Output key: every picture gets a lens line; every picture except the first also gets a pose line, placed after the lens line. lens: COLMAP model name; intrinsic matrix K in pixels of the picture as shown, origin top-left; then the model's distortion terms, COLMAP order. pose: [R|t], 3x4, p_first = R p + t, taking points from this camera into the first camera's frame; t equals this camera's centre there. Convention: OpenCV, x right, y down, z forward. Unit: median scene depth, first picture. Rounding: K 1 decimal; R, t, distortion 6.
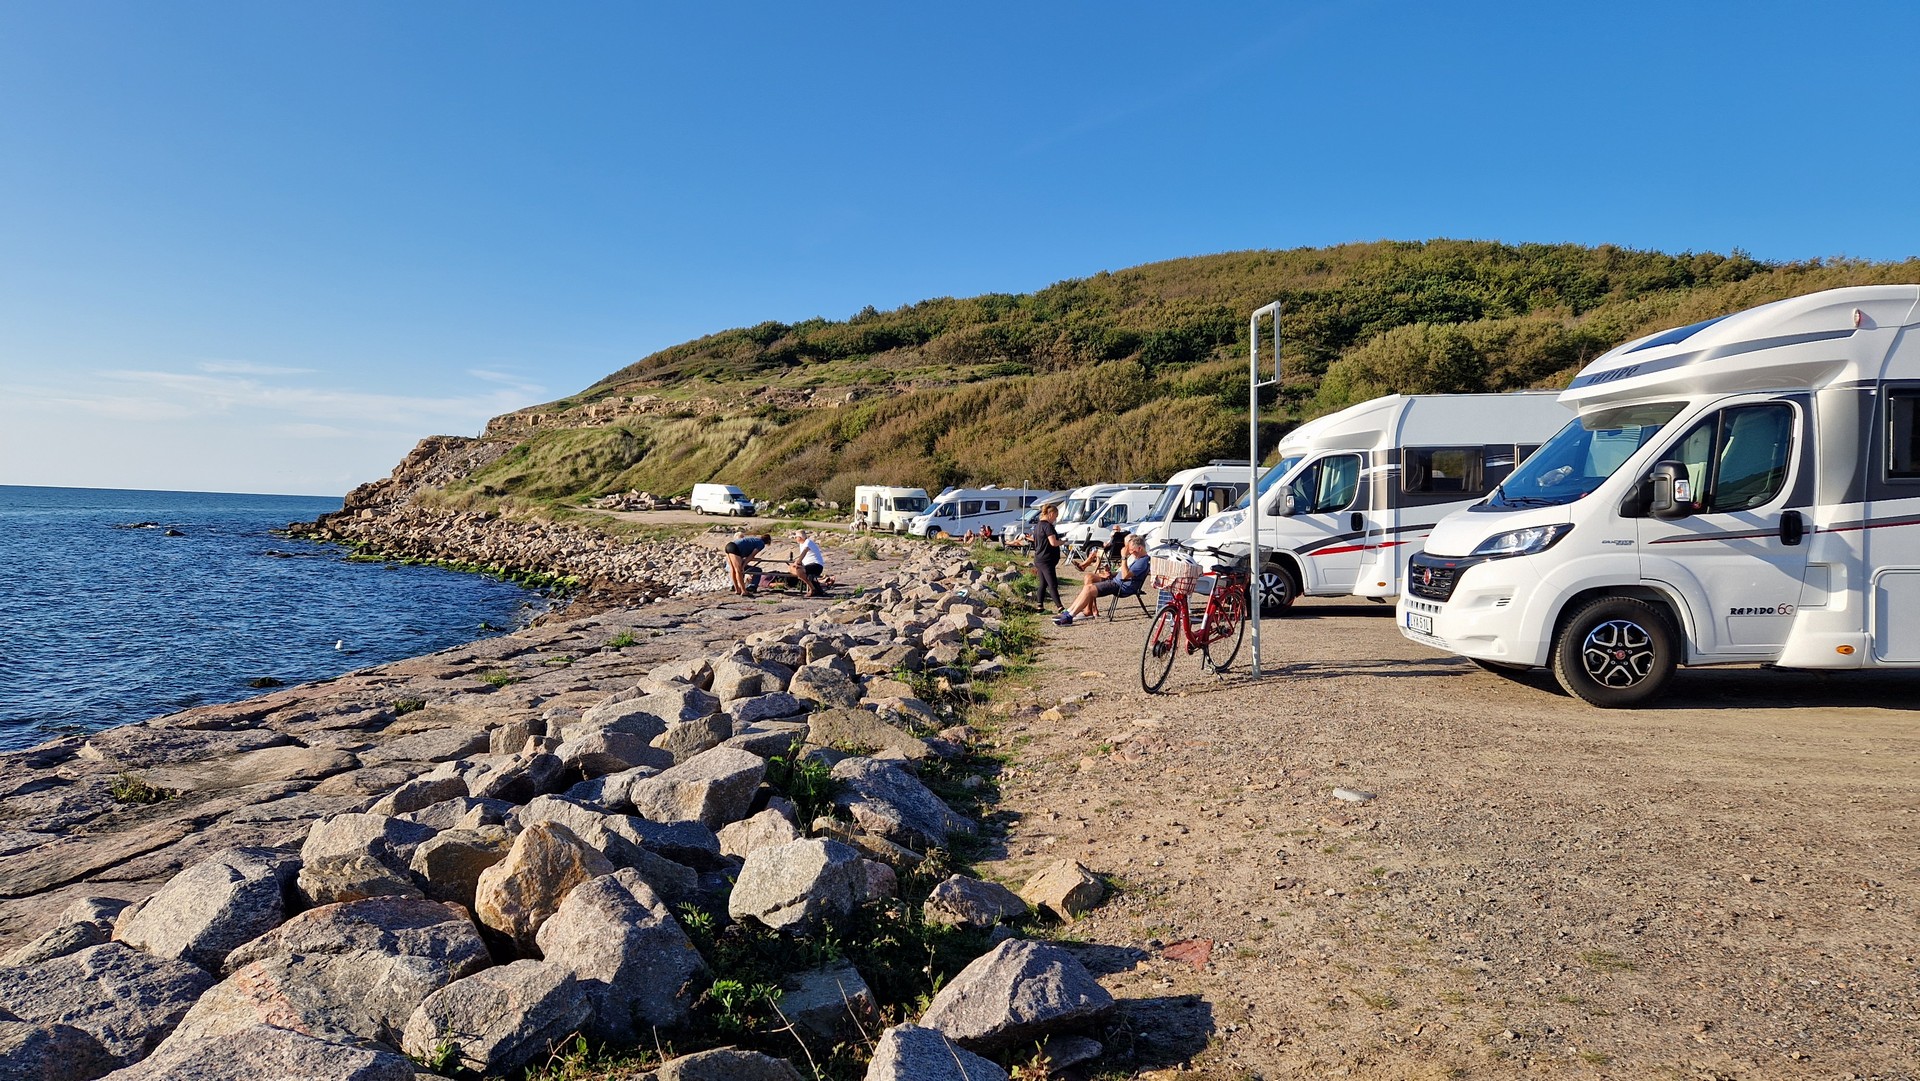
lens RADIAL K [[1230.6, 0, 984.1], [0, 1230.6, 545.2], [0, 0, 1]] dist [0.074143, -0.072343]
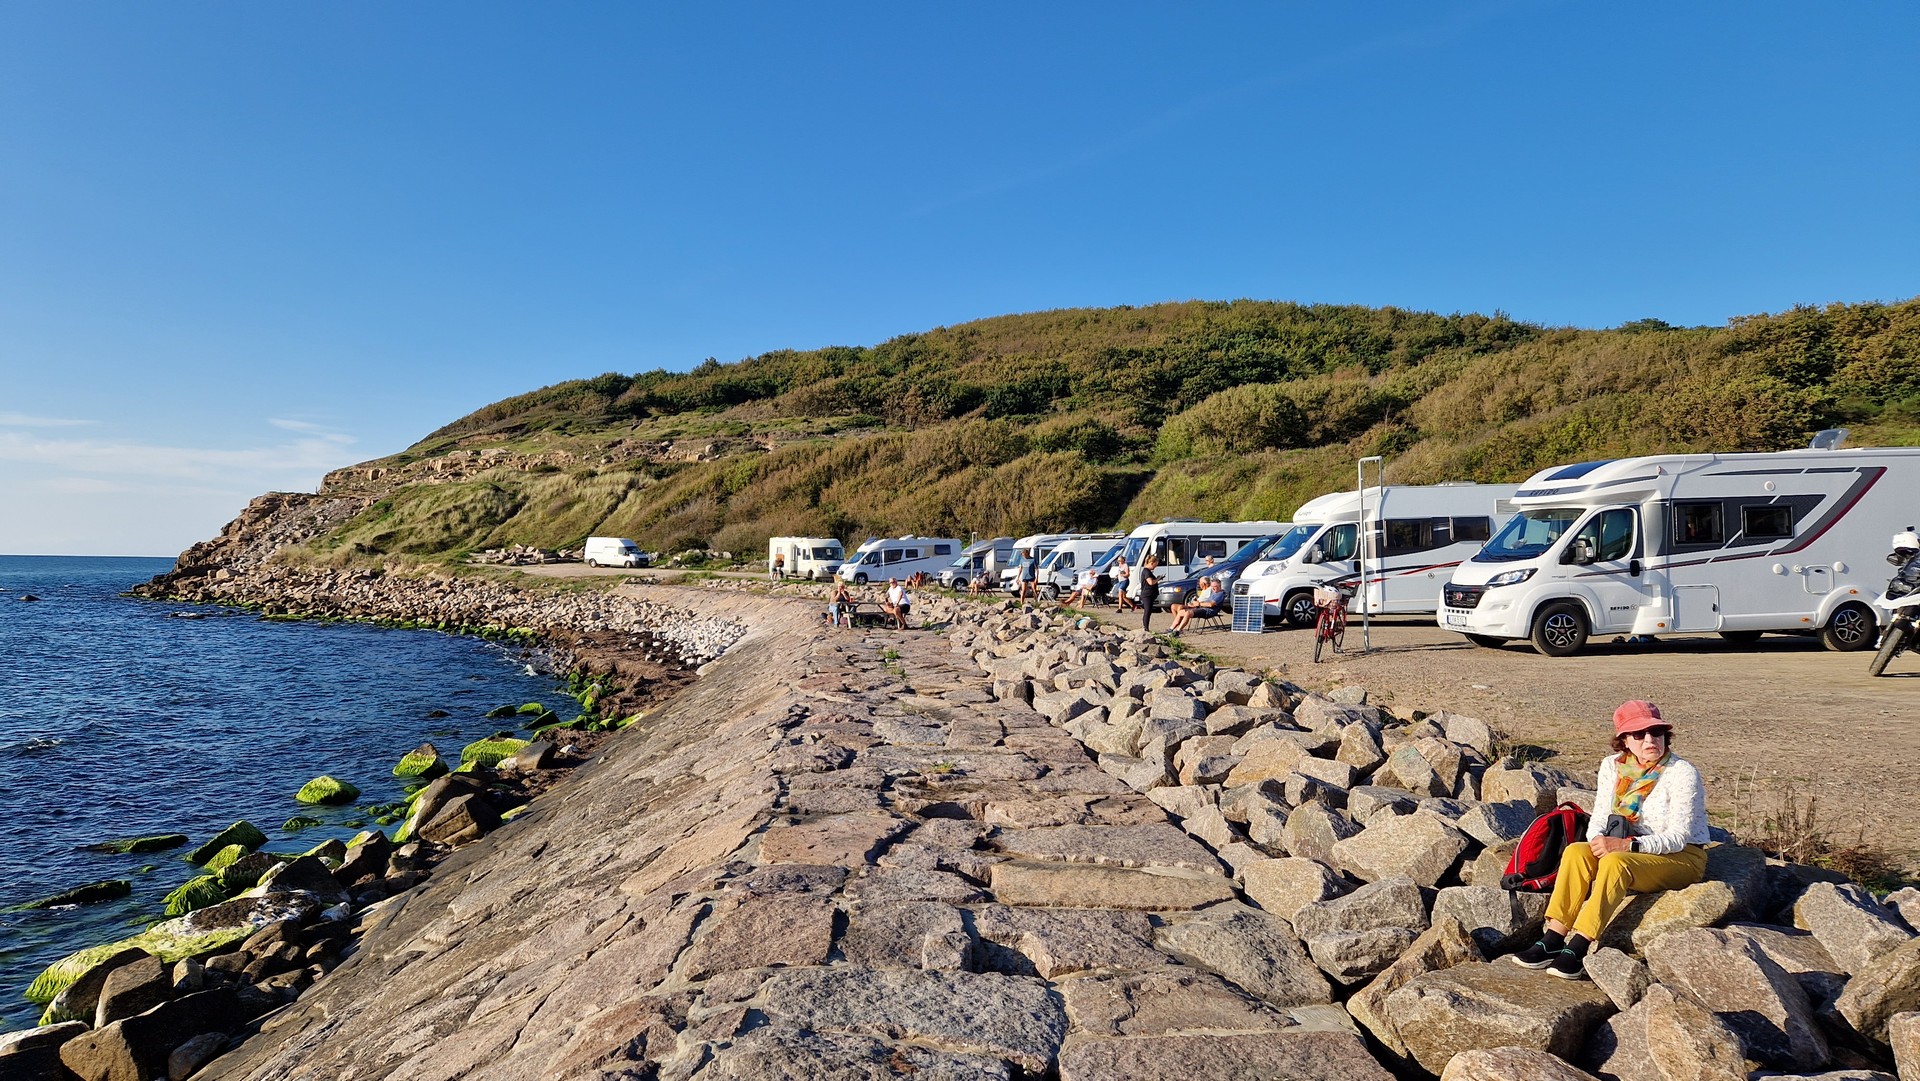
lens RADIAL K [[1234.8, 0, 964.5], [0, 1234.8, 523.0], [0, 0, 1]] dist [0.078476, -0.074249]
pose [[0.990674, -0.016286, 0.135279, -0.062995], [0.023450, 0.998396, -0.051535, -0.000616], [-0.134223, 0.054226, 0.989466, -0.078381]]
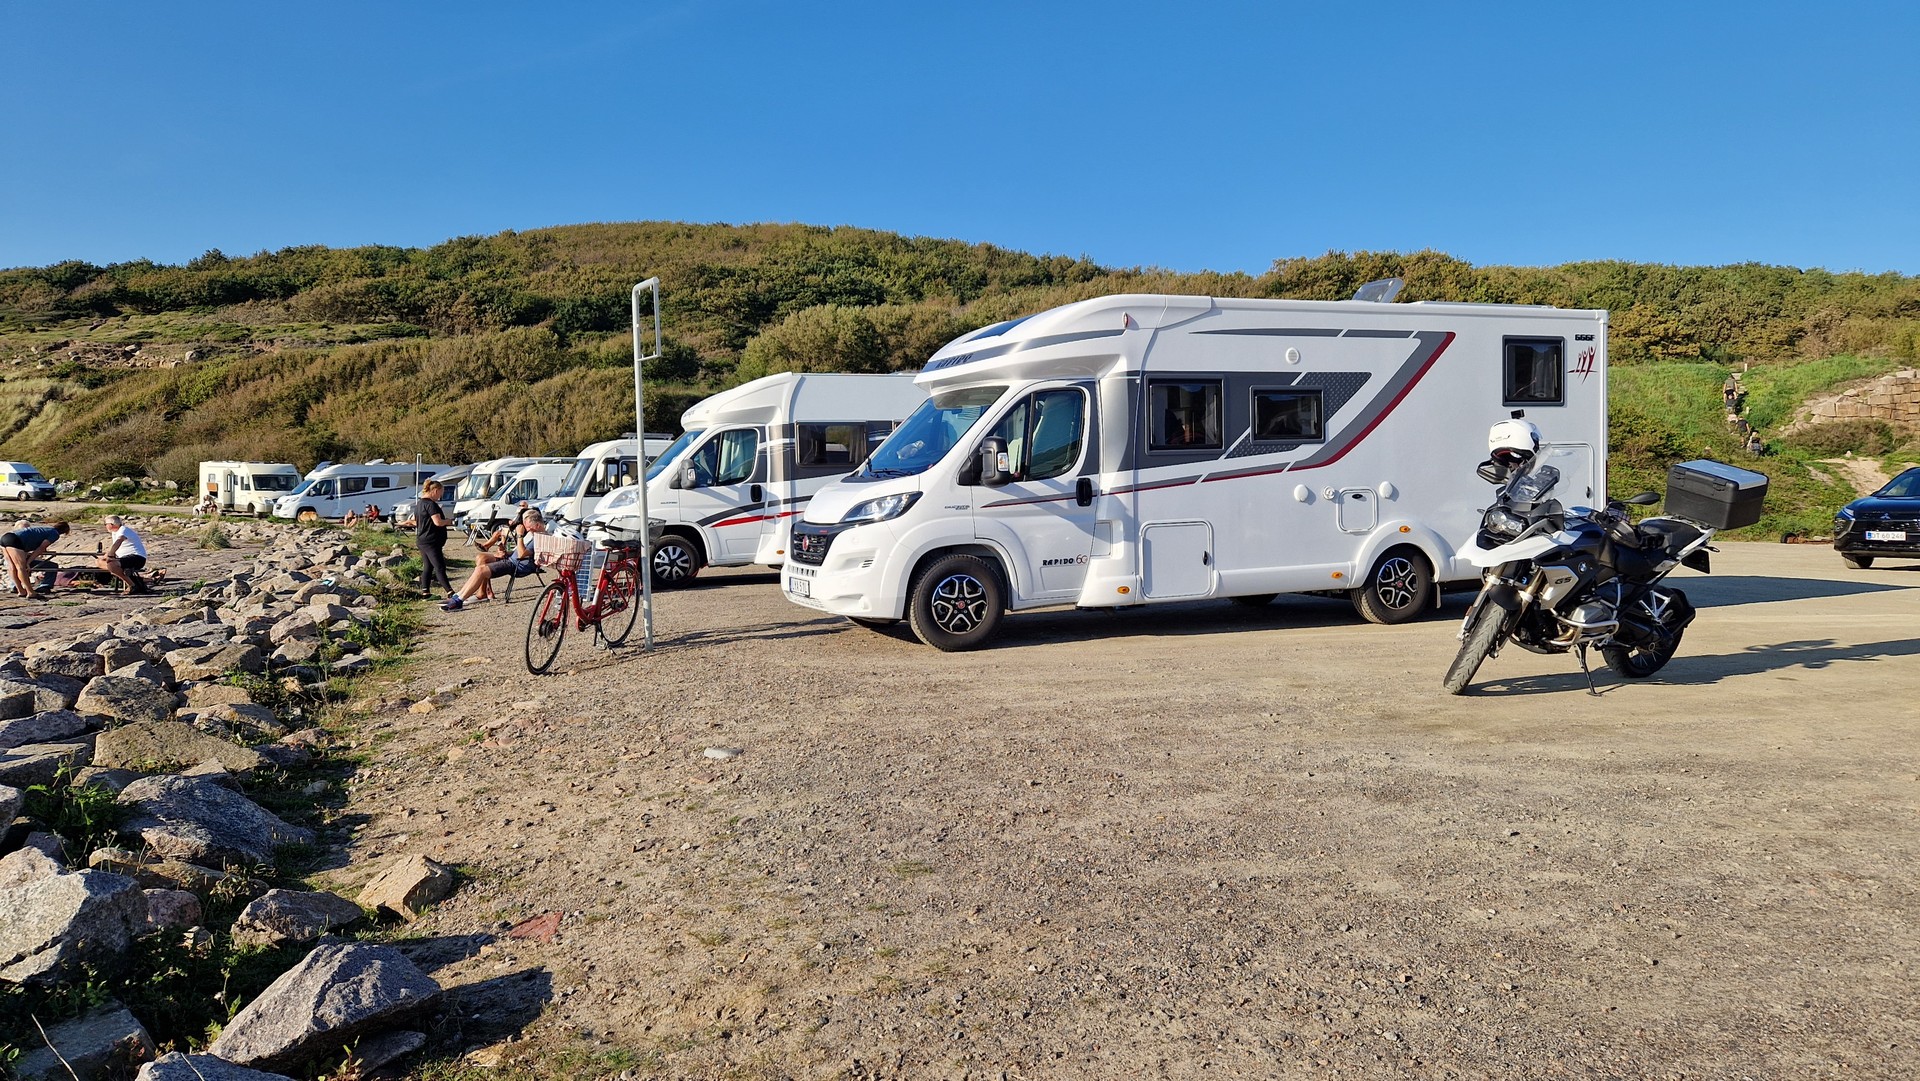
lens RADIAL K [[1234.8, 0, 964.5], [0, 1234.8, 523.0], [0, 0, 1]] dist [0.078476, -0.074249]
pose [[0.905137, -0.029103, 0.424123, 0.002638], [0.027596, 0.999572, 0.009696, 0.000112], [-0.424224, 0.002928, 0.905553, -0.002645]]
